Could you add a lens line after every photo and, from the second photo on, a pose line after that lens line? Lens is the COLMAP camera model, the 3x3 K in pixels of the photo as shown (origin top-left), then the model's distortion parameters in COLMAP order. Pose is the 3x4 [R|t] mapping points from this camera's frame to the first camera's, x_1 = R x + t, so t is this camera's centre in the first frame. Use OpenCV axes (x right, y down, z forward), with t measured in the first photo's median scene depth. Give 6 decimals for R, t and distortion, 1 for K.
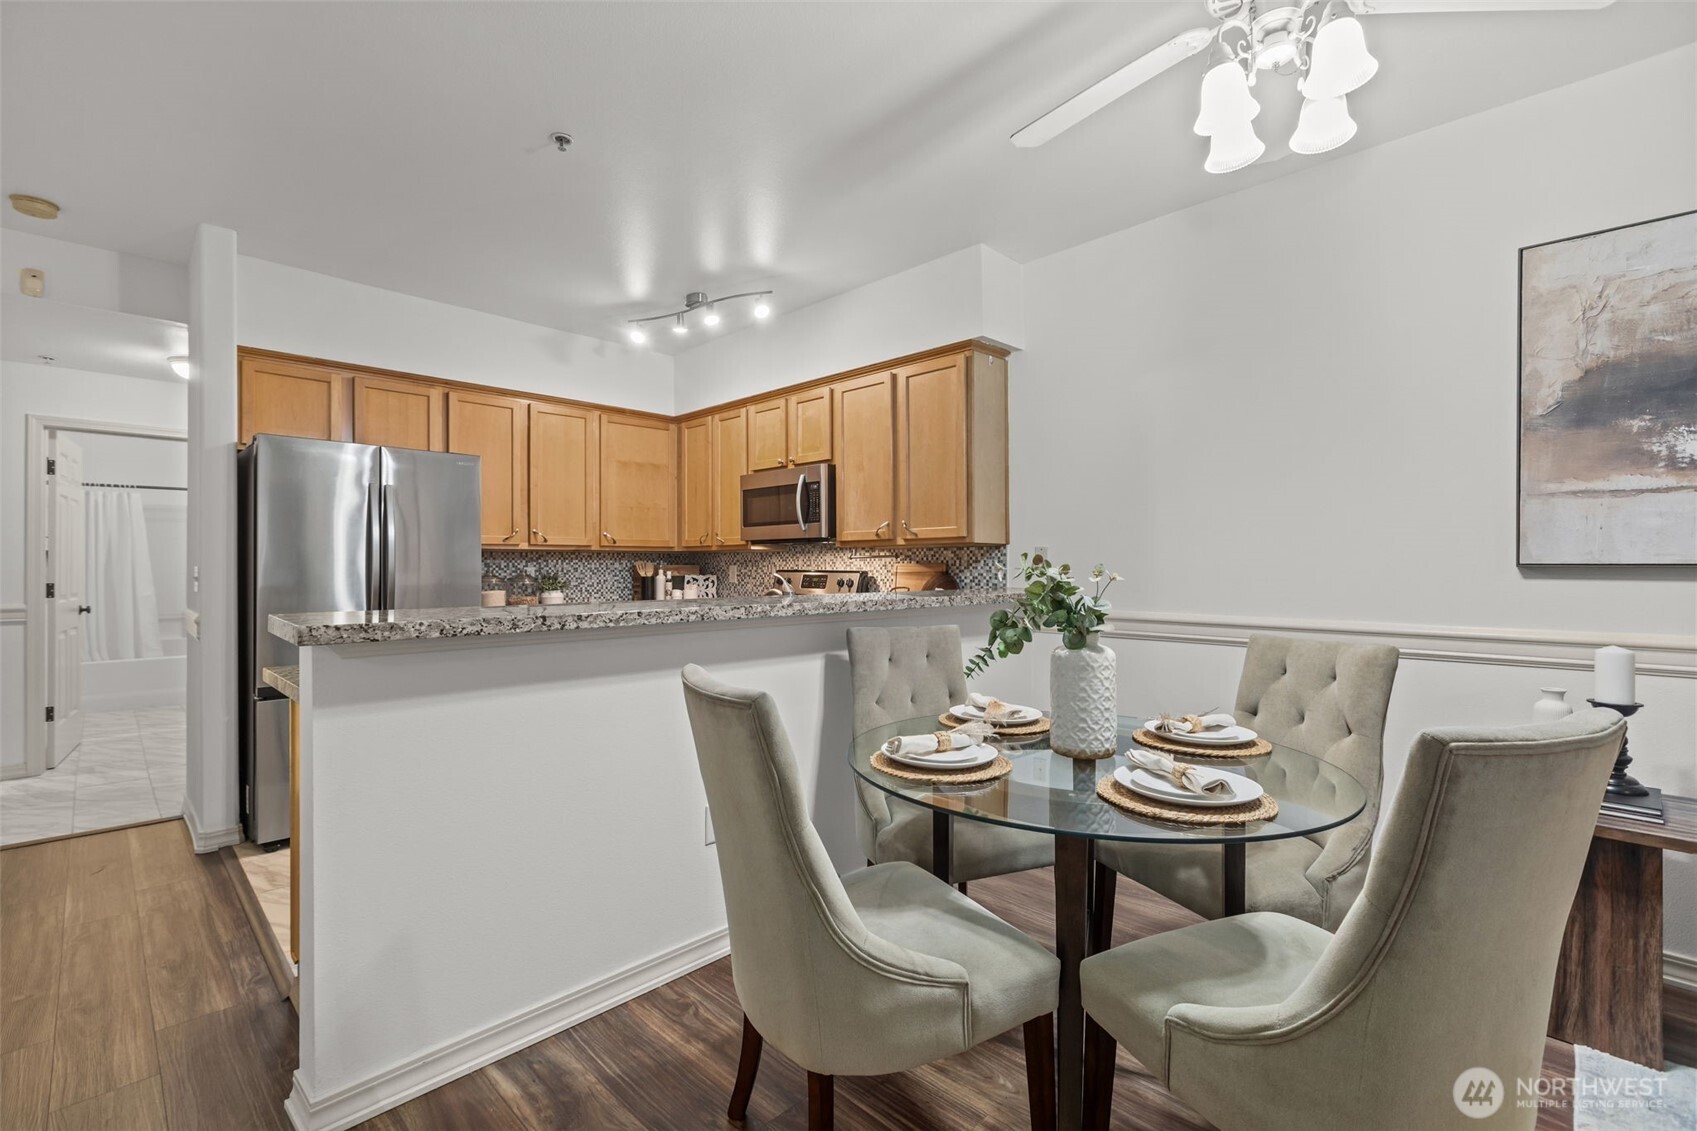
lens RADIAL K [[769.8, 0, 852.4], [0, 769.8, 561.8], [0, 0, 1]] dist [0.000113, -0.000330]
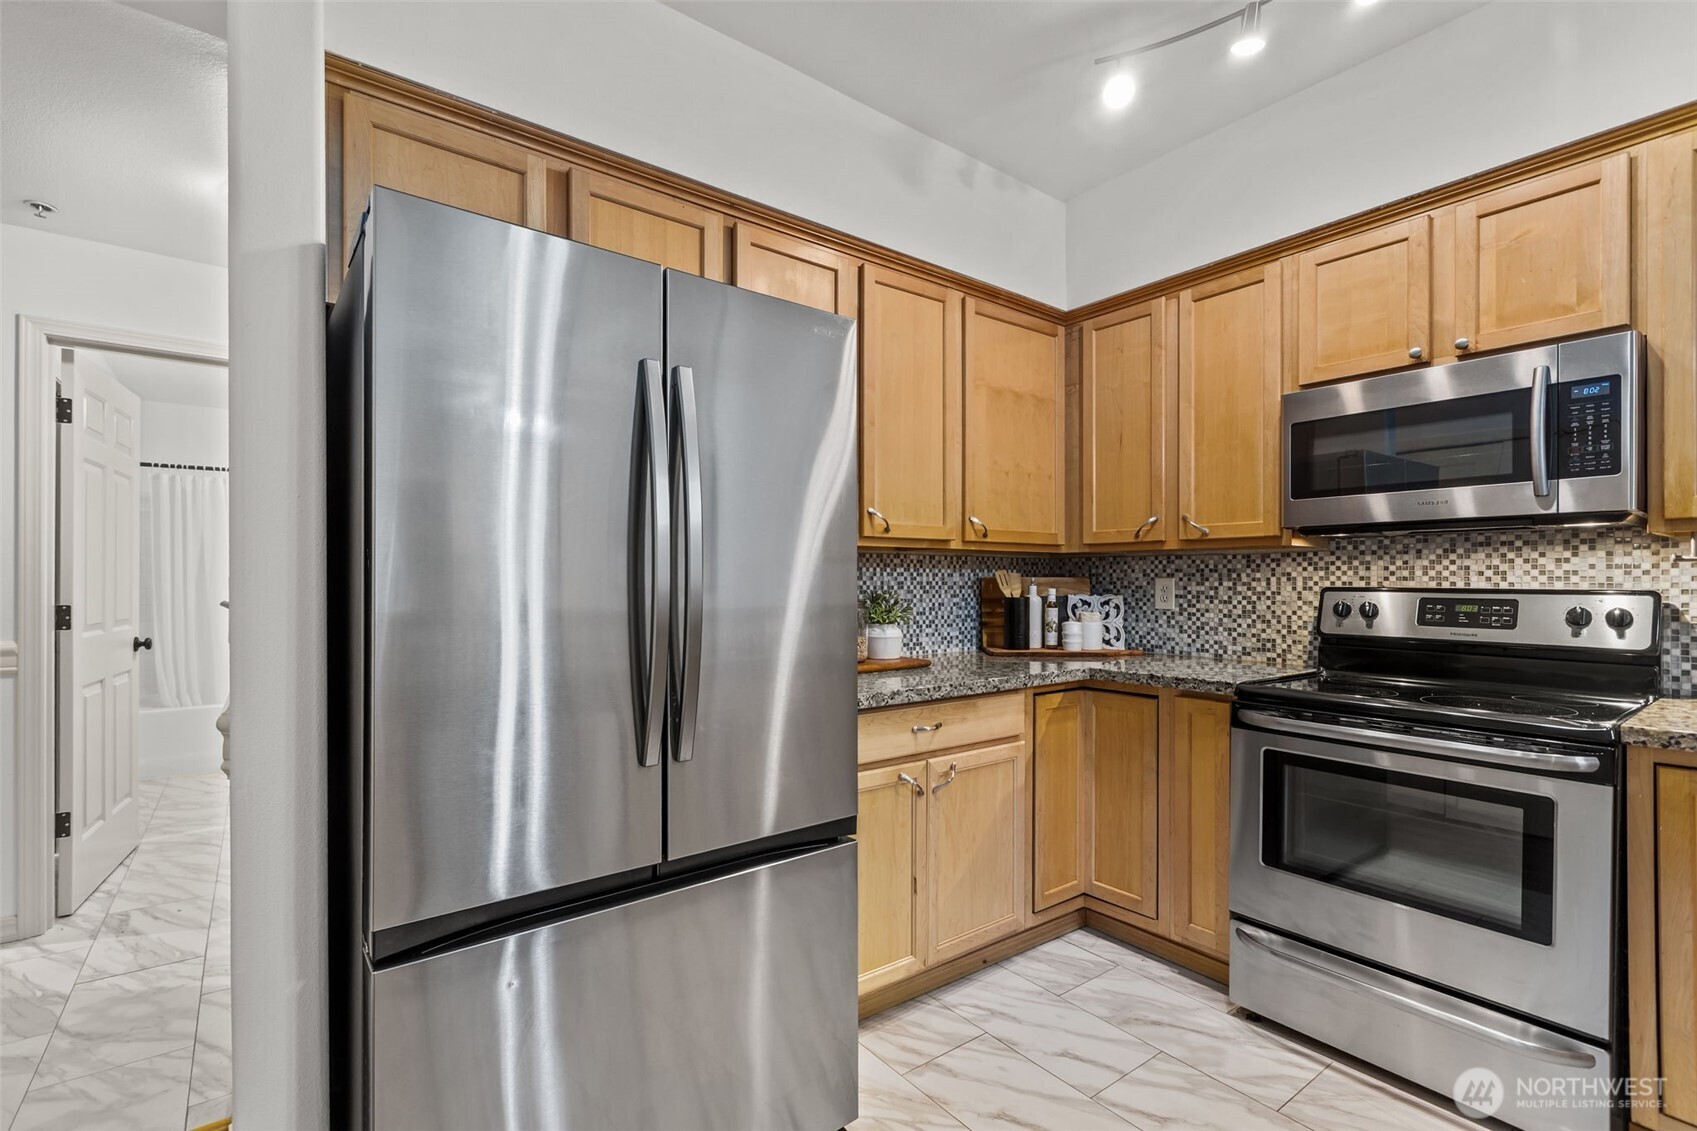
lens RADIAL K [[769.8, 0, 844.0], [0, 769.8, 581.0], [0, 0, 1]] dist [0.000113, -0.000330]
pose [[0.992150, 0.002489, -0.125028, -0.400365], [-0.001789, 0.999982, 0.005704, 0.005002], [0.125040, -0.005436, 0.992137, 0.526517]]
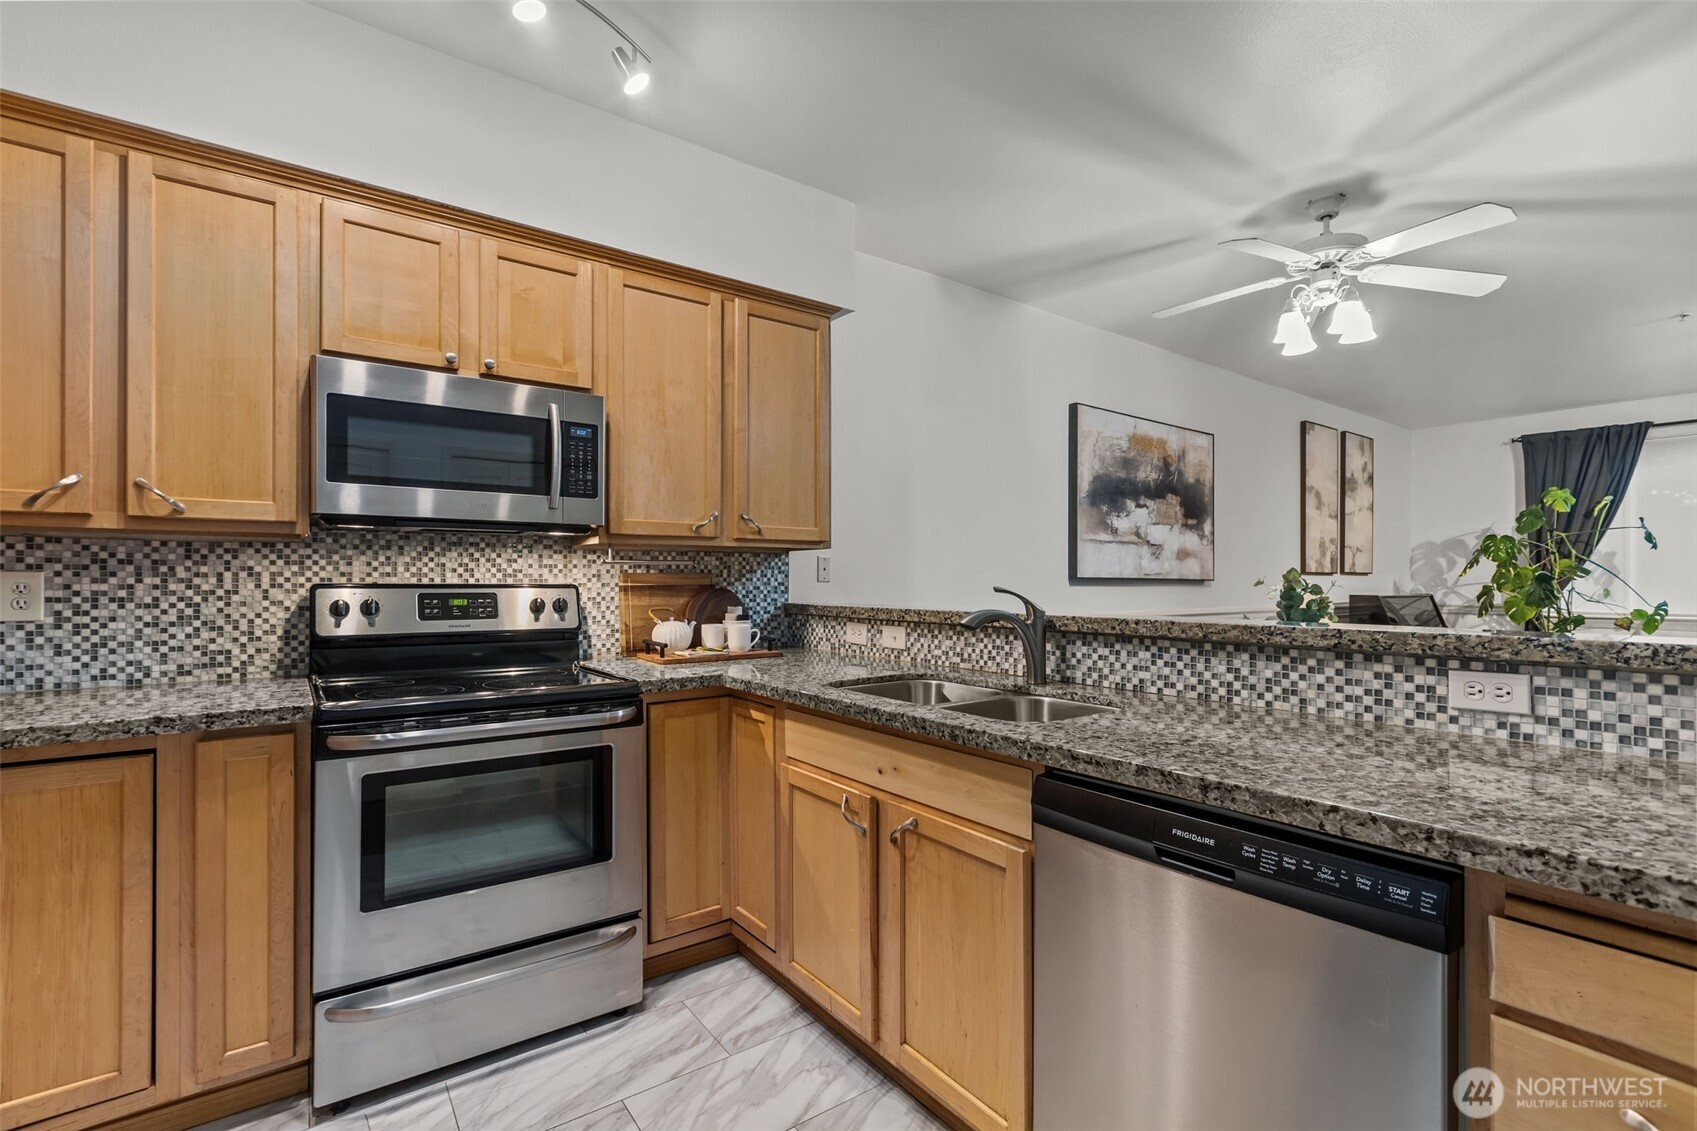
lens RADIAL K [[769.8, 0, 830.4], [0, 769.8, 574.2], [0, 0, 1]] dist [0.000113, -0.000330]
pose [[0.149737, 0.007855, 0.988695, -0.567306], [-0.007461, 0.999949, -0.006815, 0.006766], [-0.988698, -0.006357, 0.149788, 0.734615]]
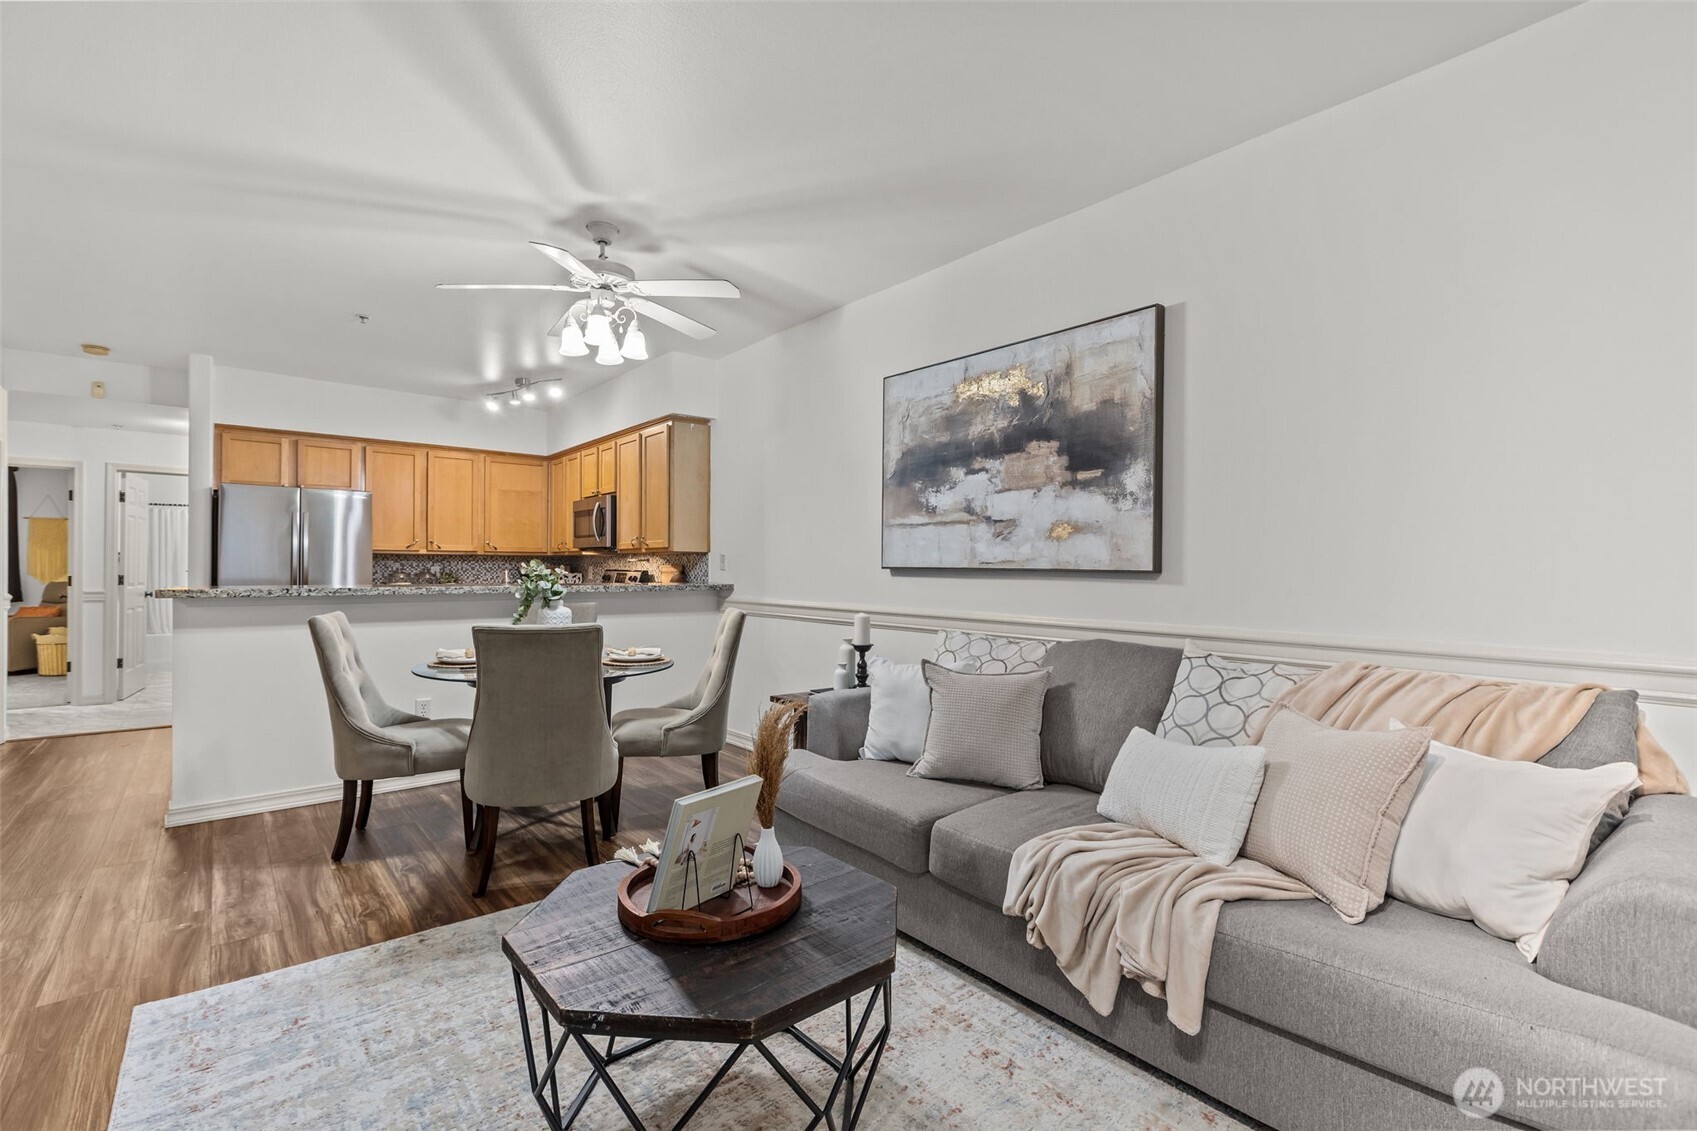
lens RADIAL K [[769.8, 0, 851.4], [0, 769.8, 559.6], [0, 0, 1]] dist [0.000113, -0.000330]
pose [[0.995845, 0.005074, -0.090919, 0.537007], [-0.005667, 0.999964, -0.006273, -0.001070], [0.090884, 0.006762, 0.995839, -0.379915]]
